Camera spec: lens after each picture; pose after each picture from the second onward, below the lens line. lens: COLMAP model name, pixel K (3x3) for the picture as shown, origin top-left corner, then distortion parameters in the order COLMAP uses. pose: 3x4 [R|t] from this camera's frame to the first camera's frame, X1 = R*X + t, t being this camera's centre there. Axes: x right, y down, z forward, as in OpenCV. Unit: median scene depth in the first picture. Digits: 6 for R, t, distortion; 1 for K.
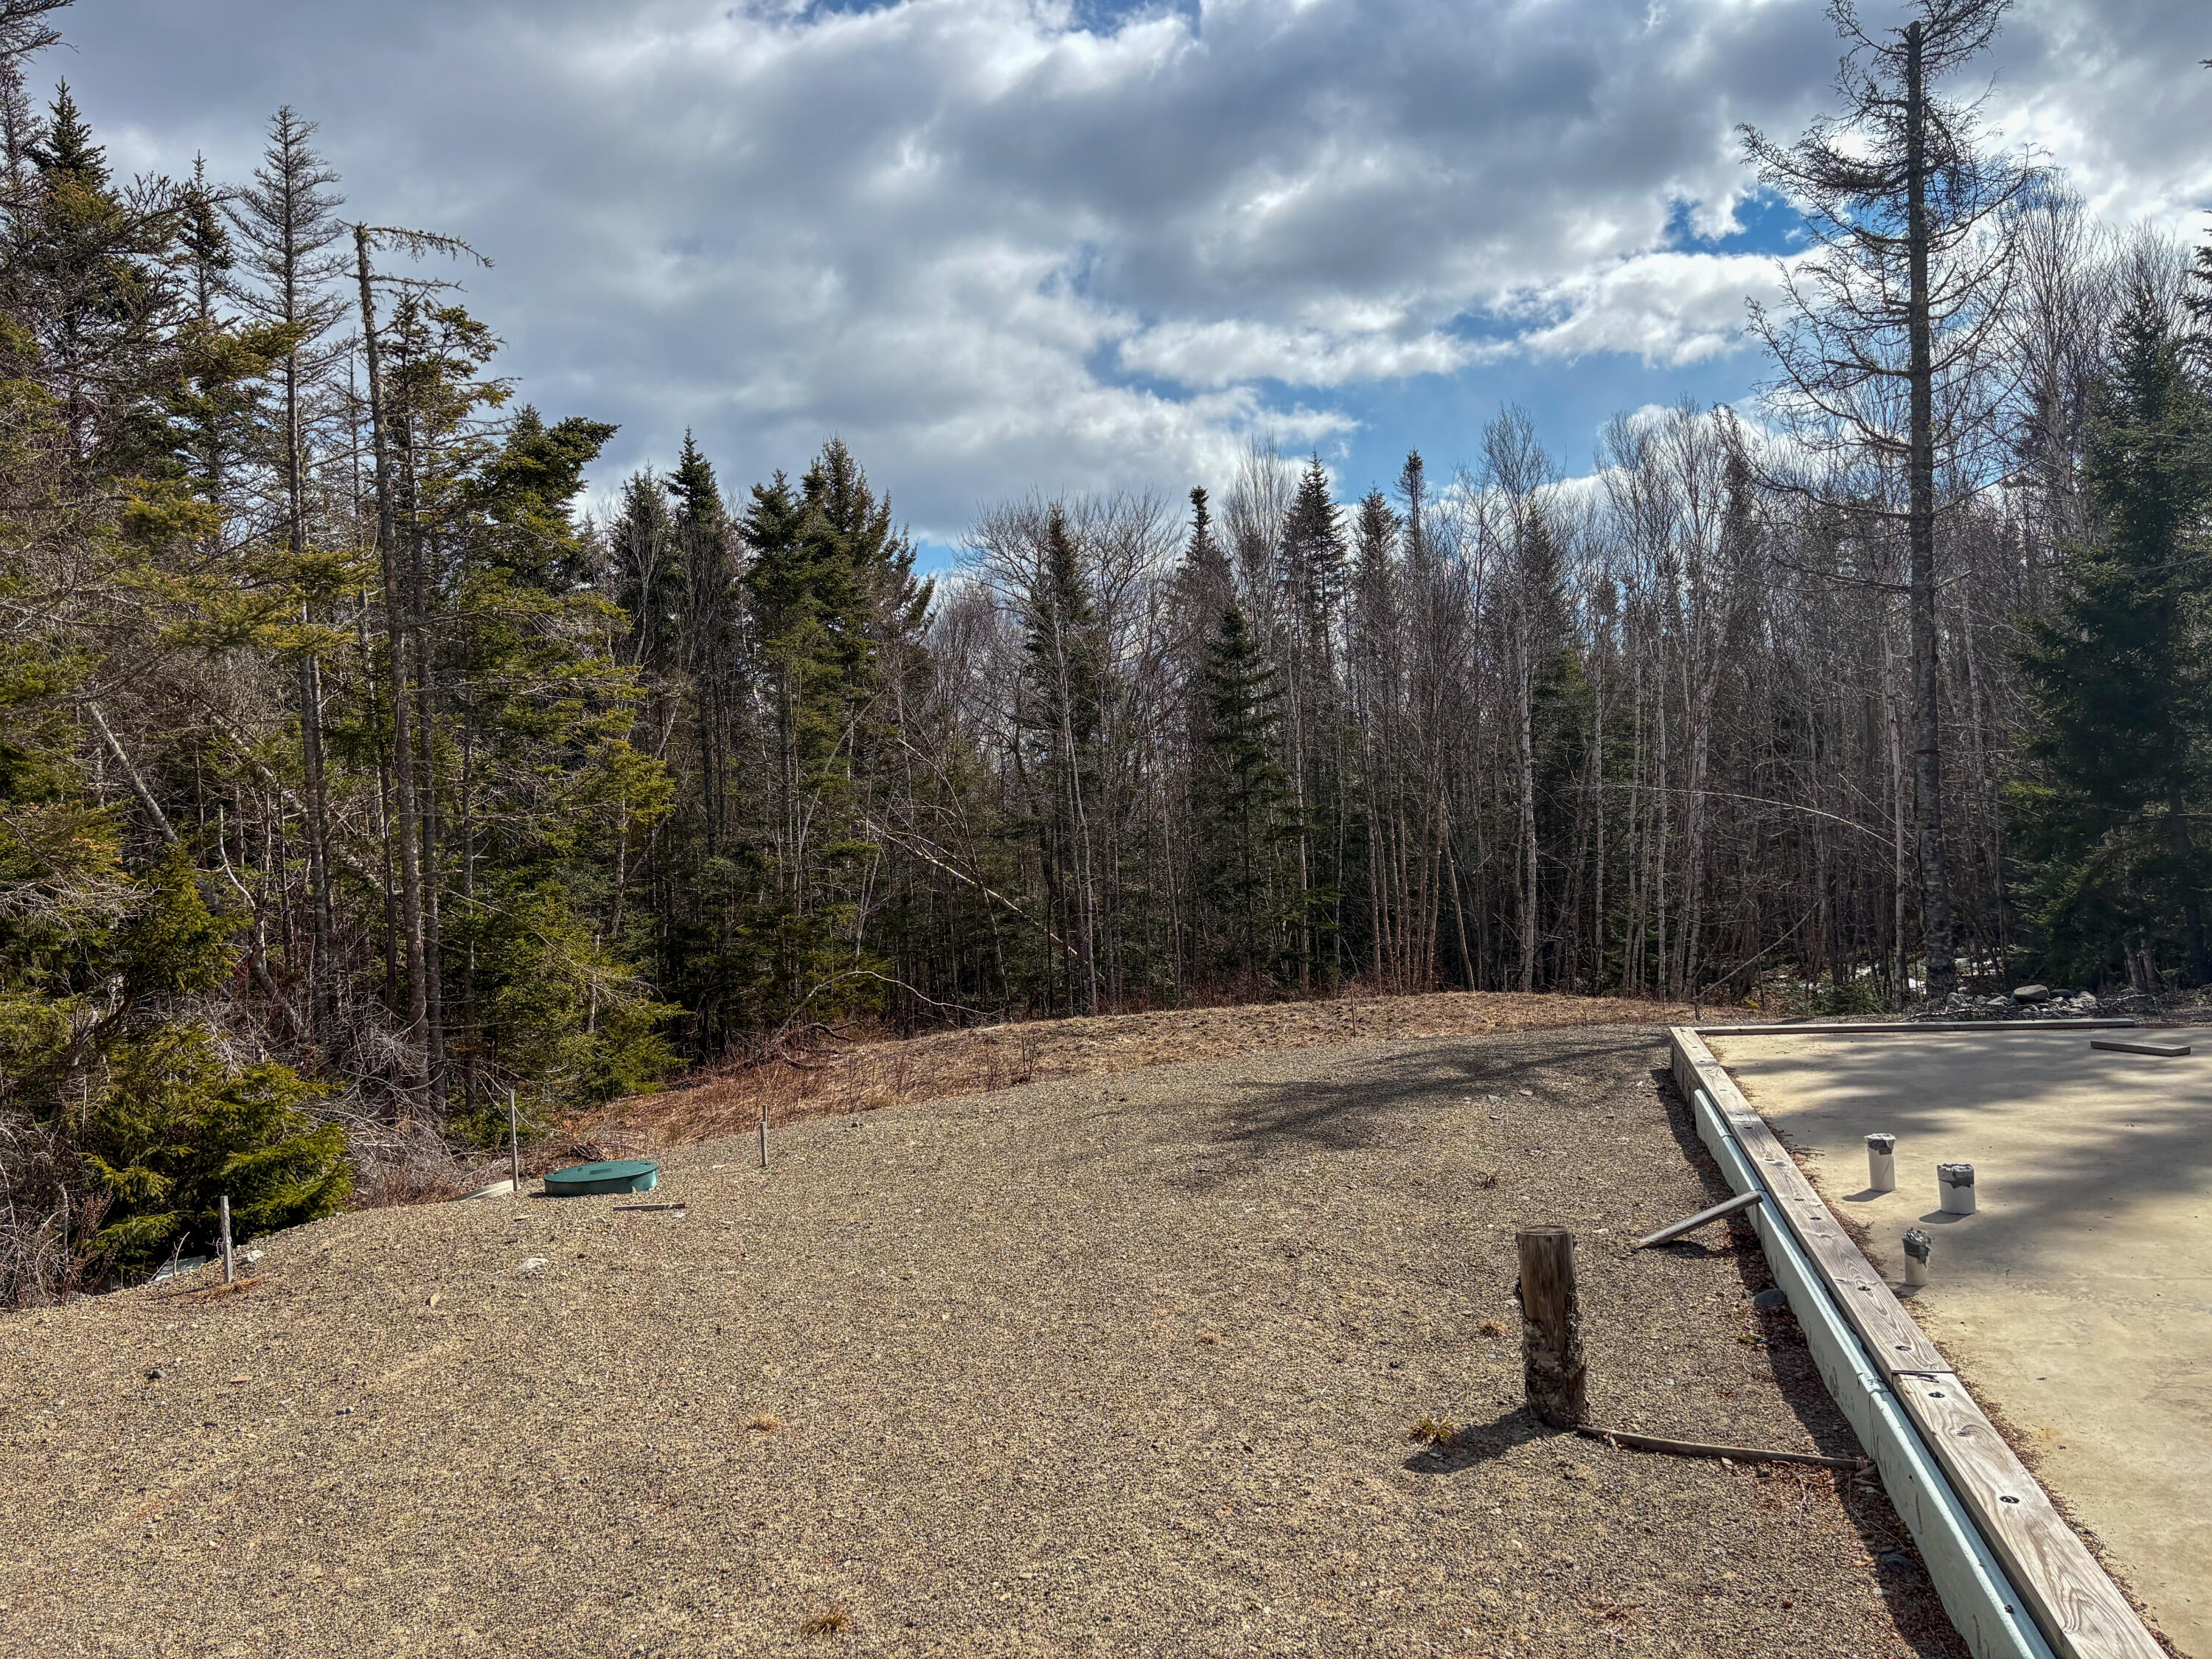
lens RADIAL K [[1597.7, 0, 1106.0], [0, 1597.7, 829.5], [0, 0, 1]] dist [-0.001078, -0.004338]
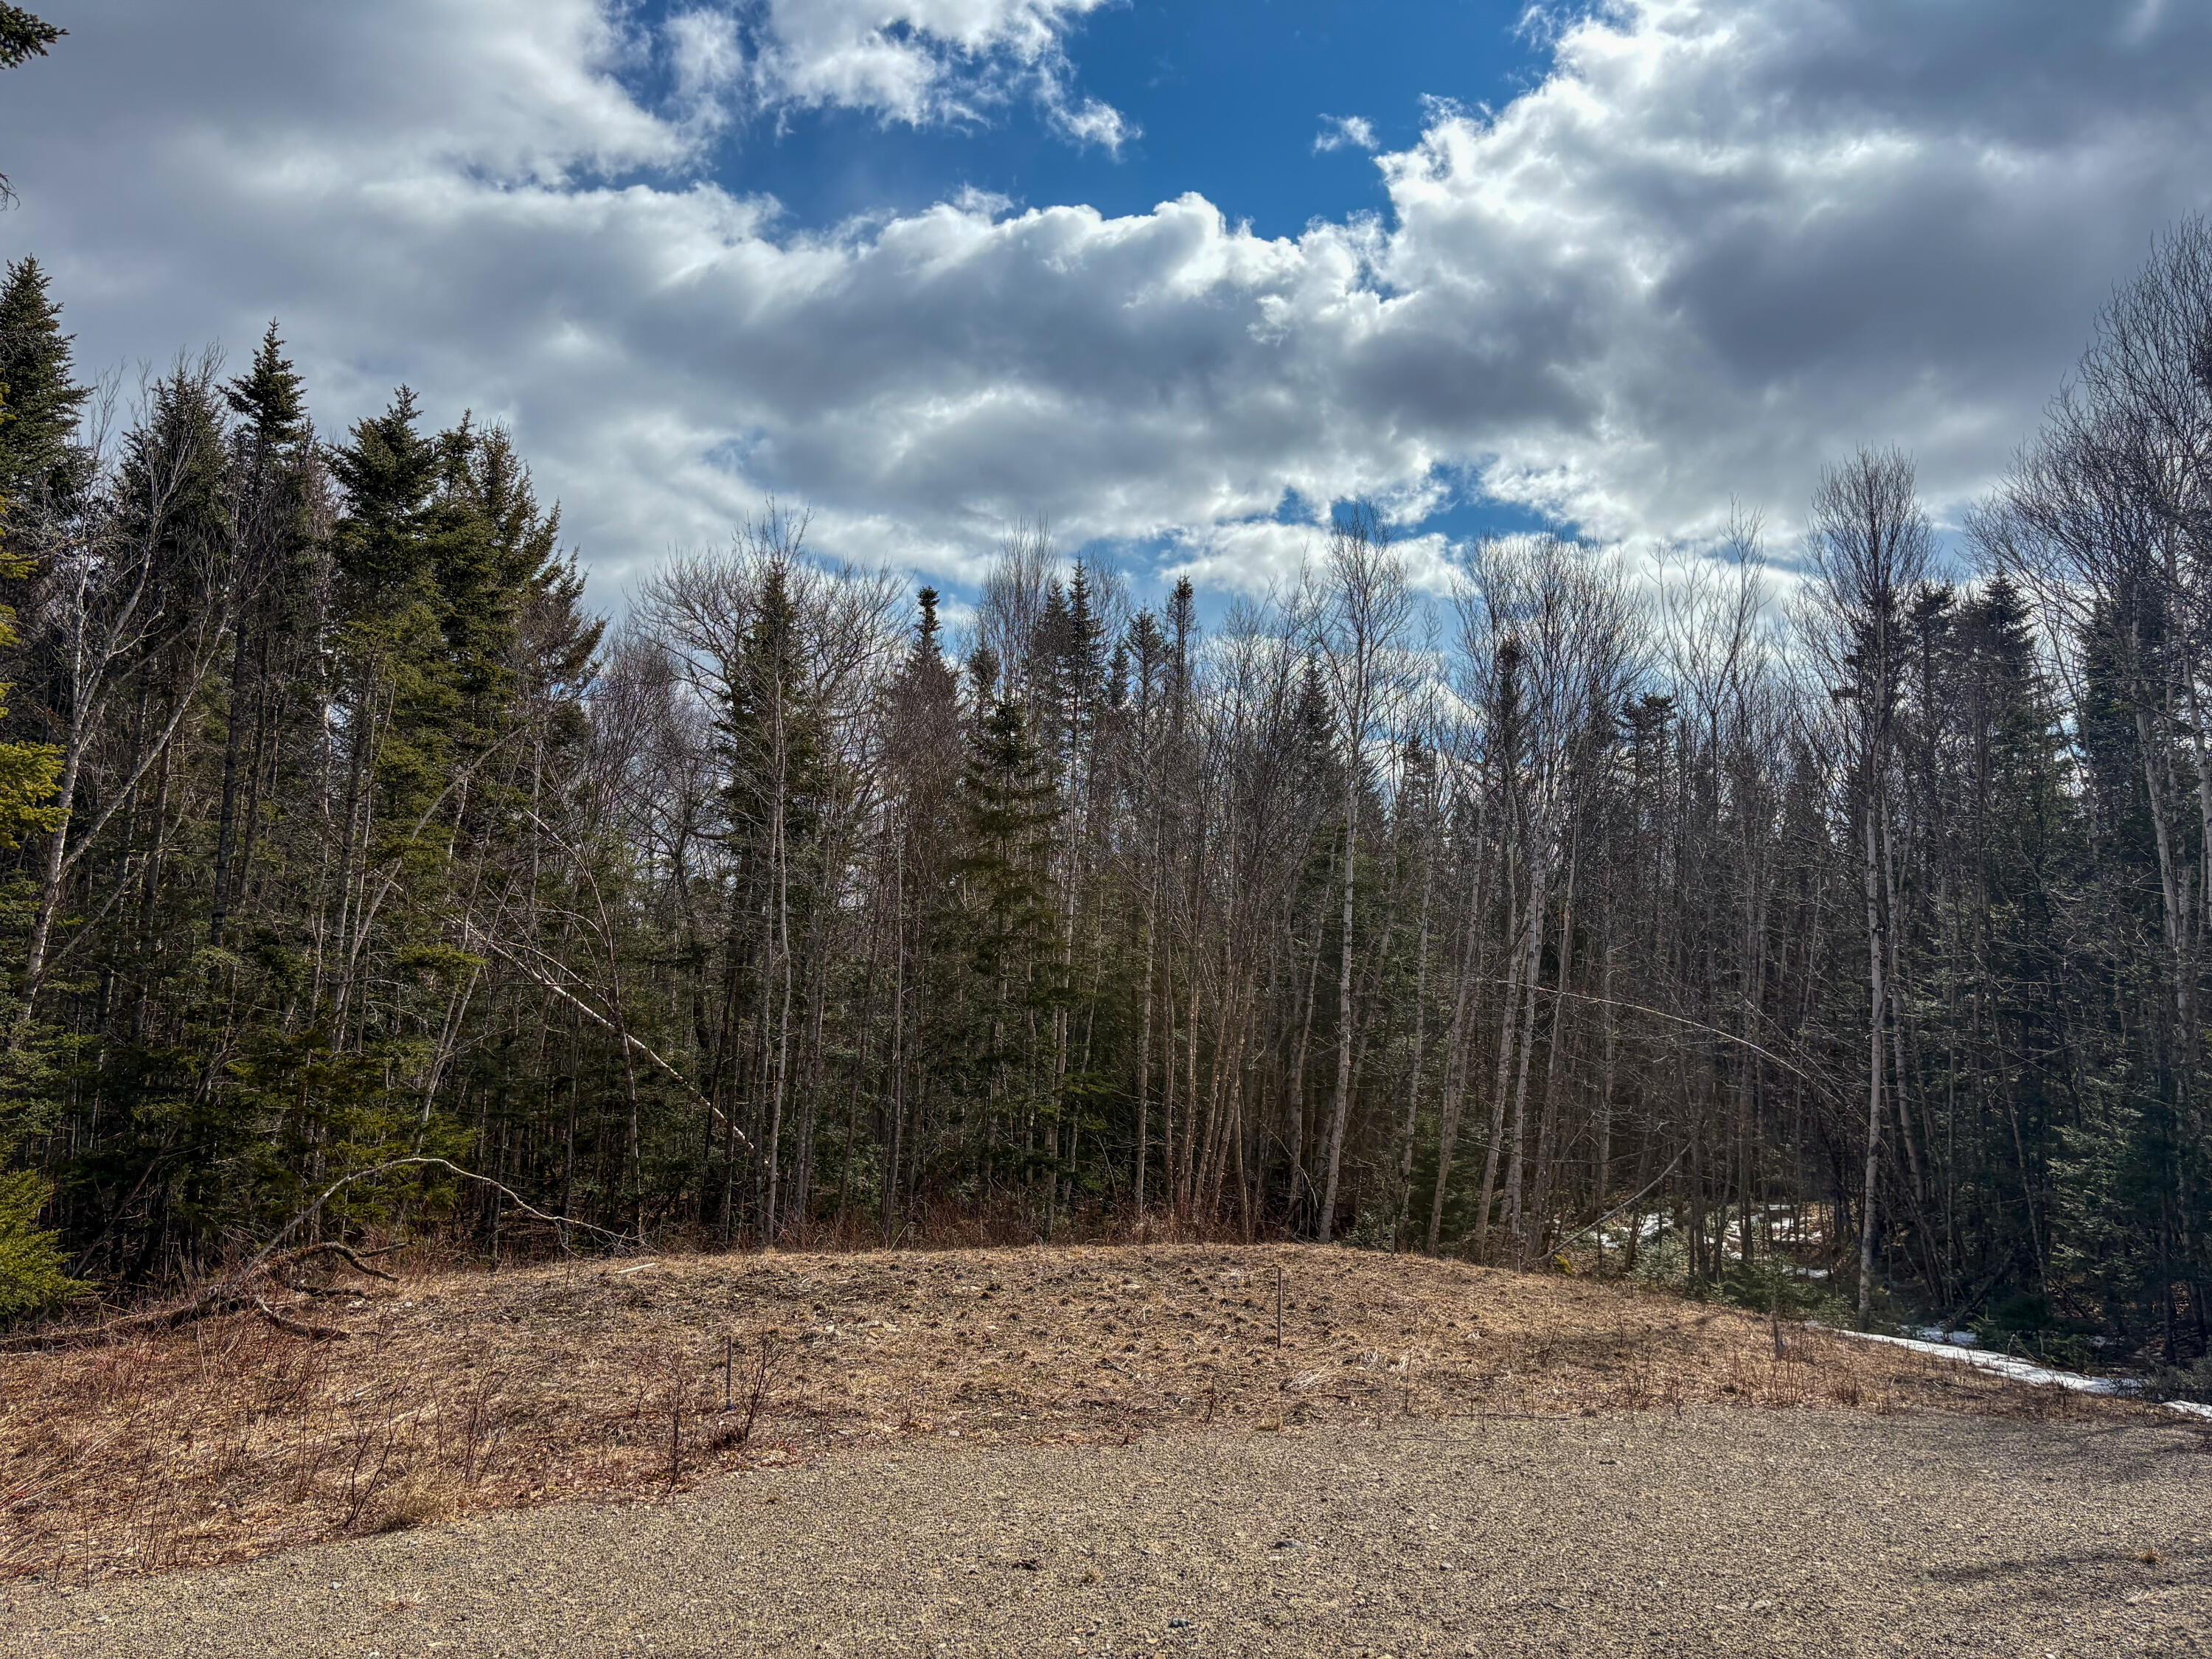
lens RADIAL K [[1597.7, 0, 1106.0], [0, 1597.7, 829.5], [0, 0, 1]] dist [-0.001078, -0.004338]
pose [[0.968106, 0.118662, 0.220659, -0.037639], [-0.094426, 0.988591, -0.117350, 0.009895], [-0.232066, 0.092771, 0.968266, 0.249613]]
